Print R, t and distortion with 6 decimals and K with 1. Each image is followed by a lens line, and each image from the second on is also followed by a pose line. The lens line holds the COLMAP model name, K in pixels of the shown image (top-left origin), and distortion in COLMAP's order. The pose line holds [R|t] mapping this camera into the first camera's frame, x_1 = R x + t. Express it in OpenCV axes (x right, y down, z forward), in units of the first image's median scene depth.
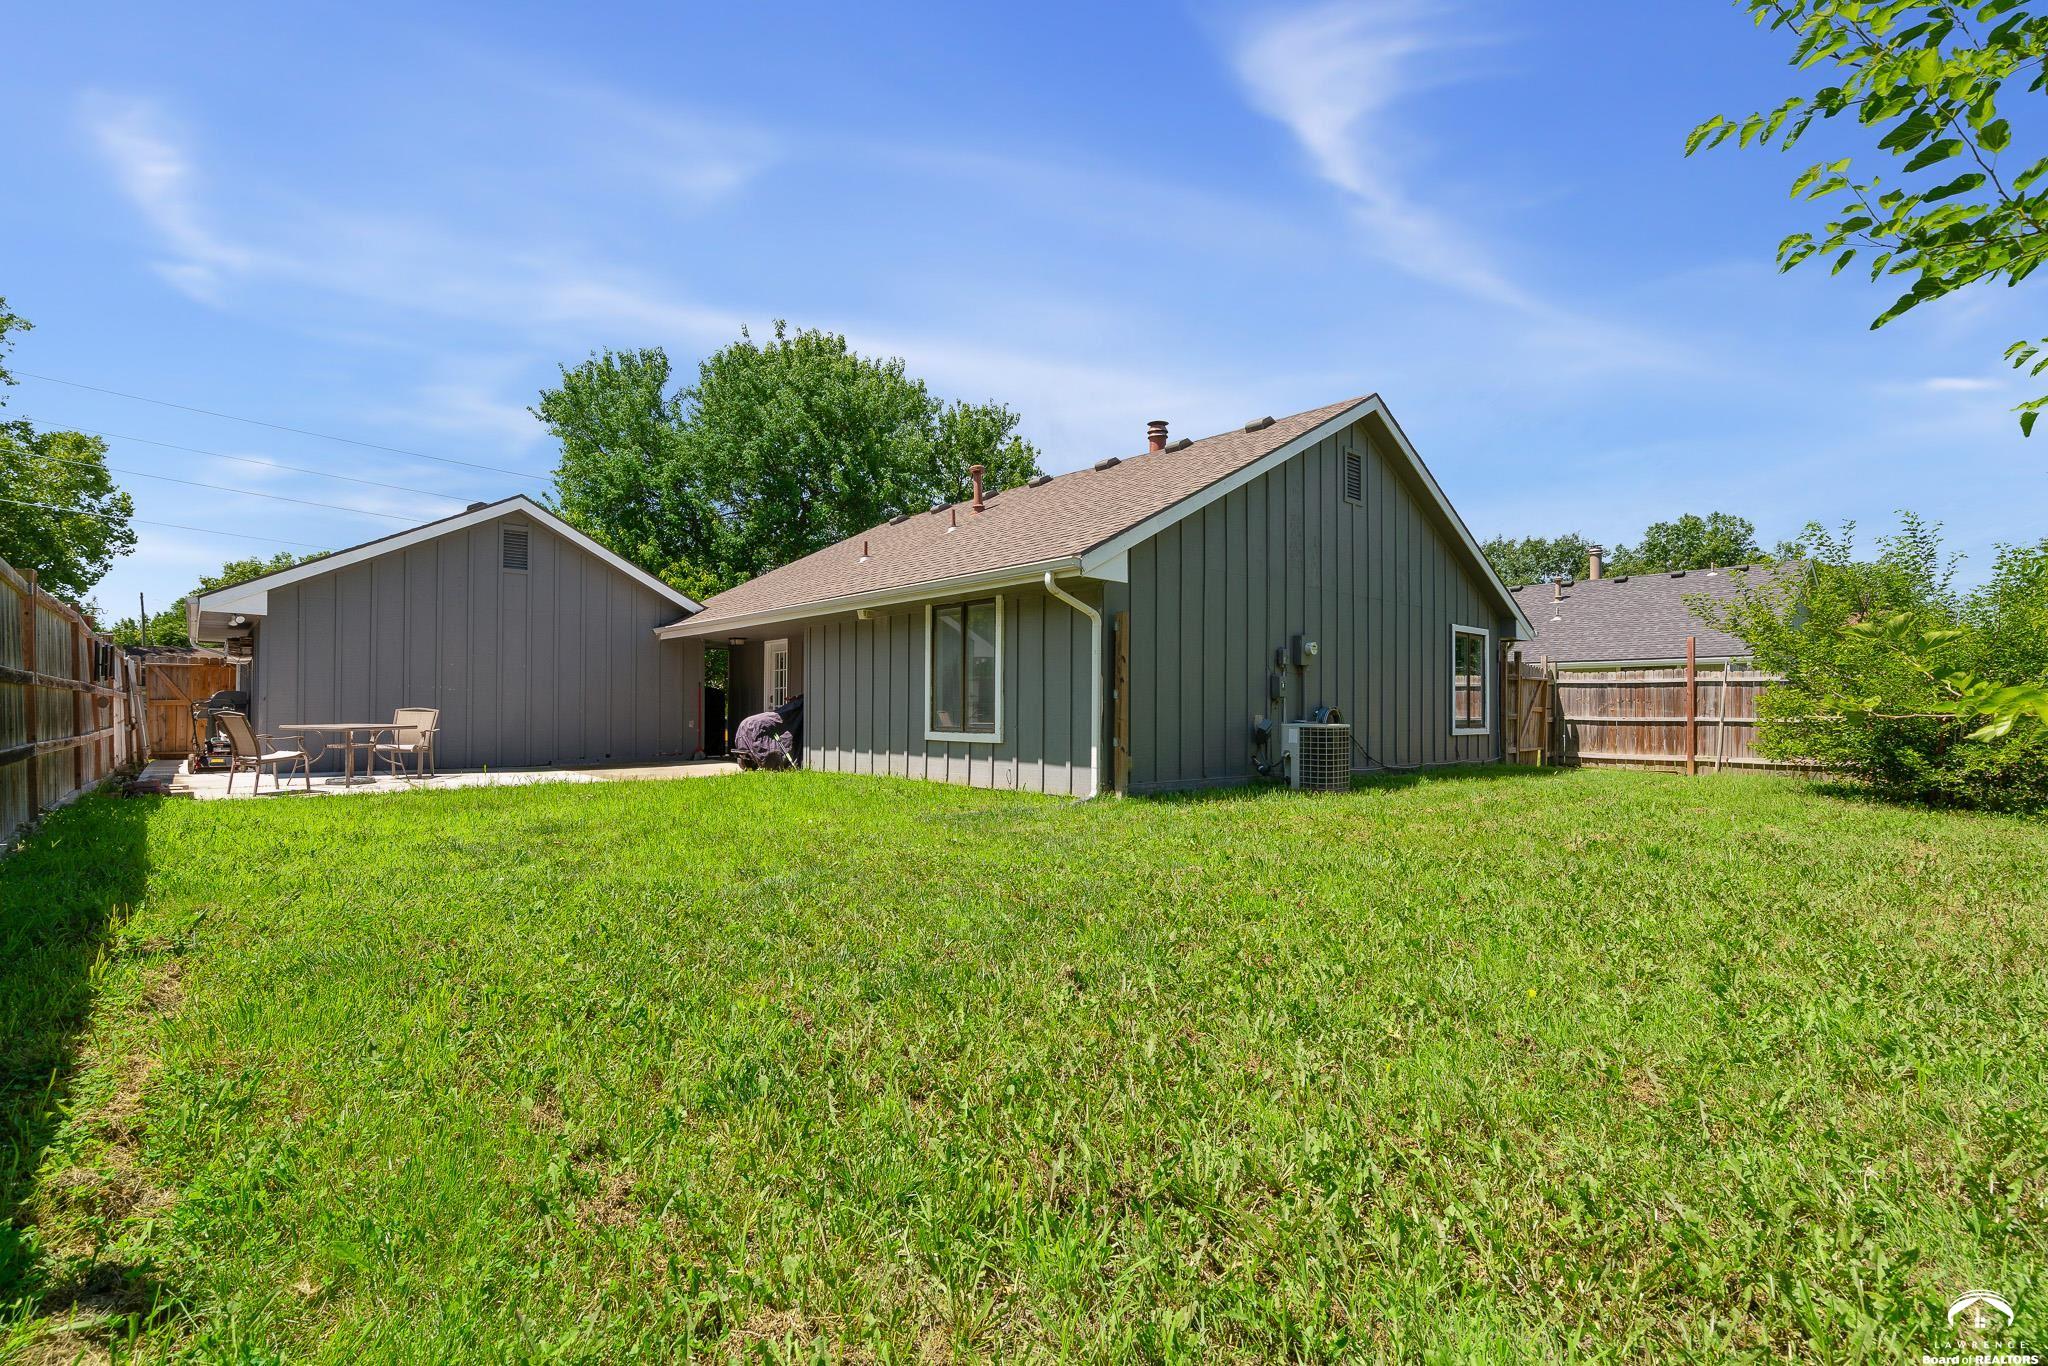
lens RADIAL K [[926.6, 0, 1027.6], [0, 926.6, 695.1], [0, 0, 1]] dist [-0.000644, 0.000099]
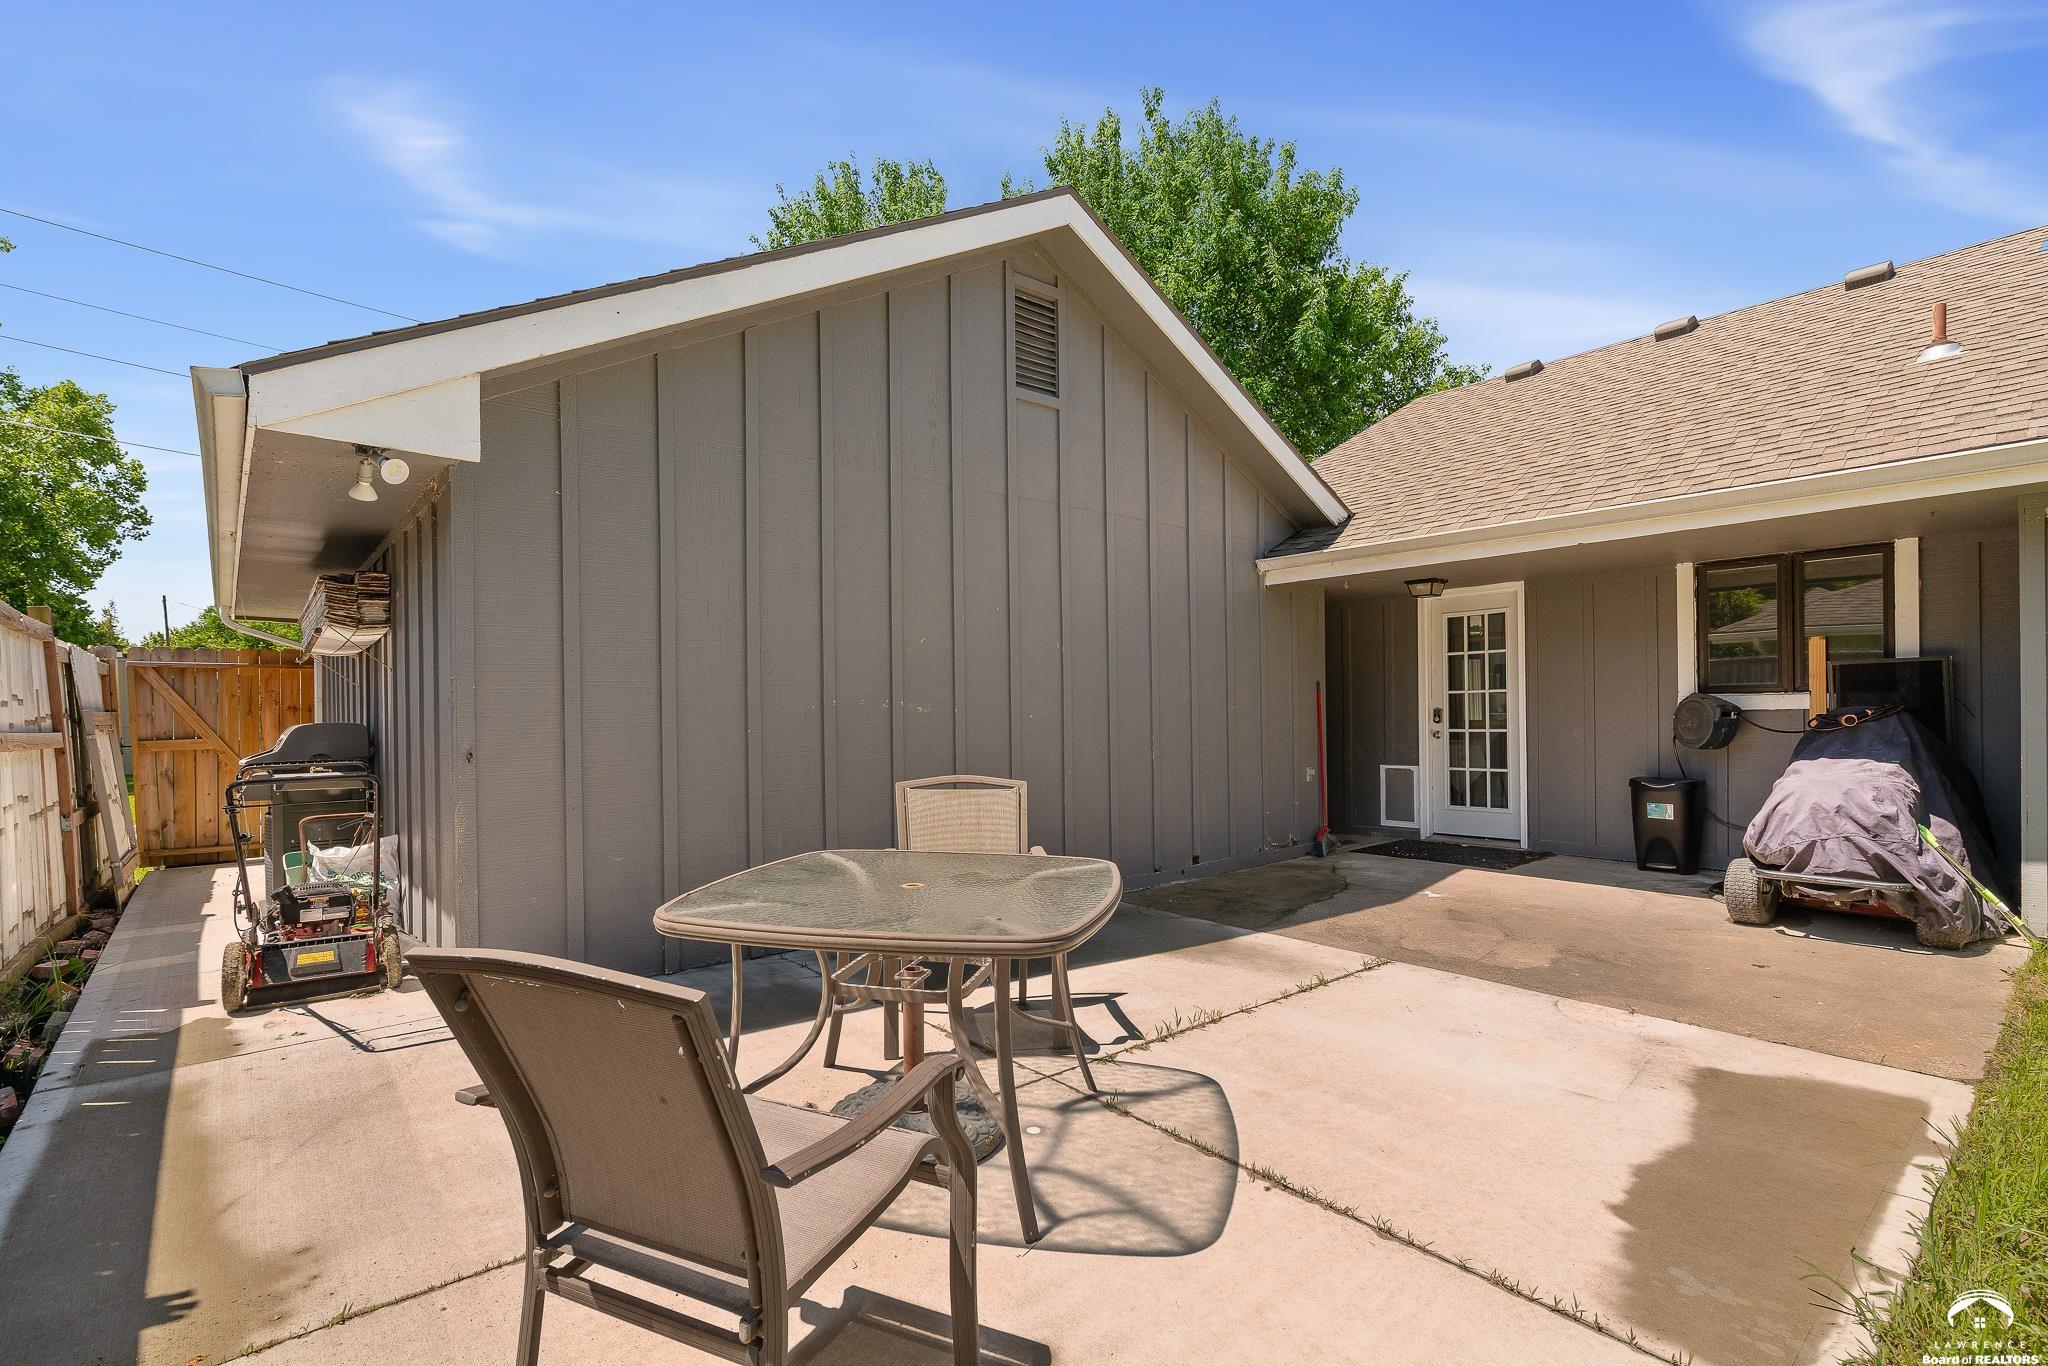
lens RADIAL K [[926.6, 0, 1010.4], [0, 926.6, 711.2], [0, 0, 1]] dist [-0.000644, 0.000099]
pose [[0.999432, -0.015270, -0.030053, -0.218574], [0.015680, 0.999787, 0.013455, -0.003919], [0.029841, -0.013919, 0.999458, 0.241662]]
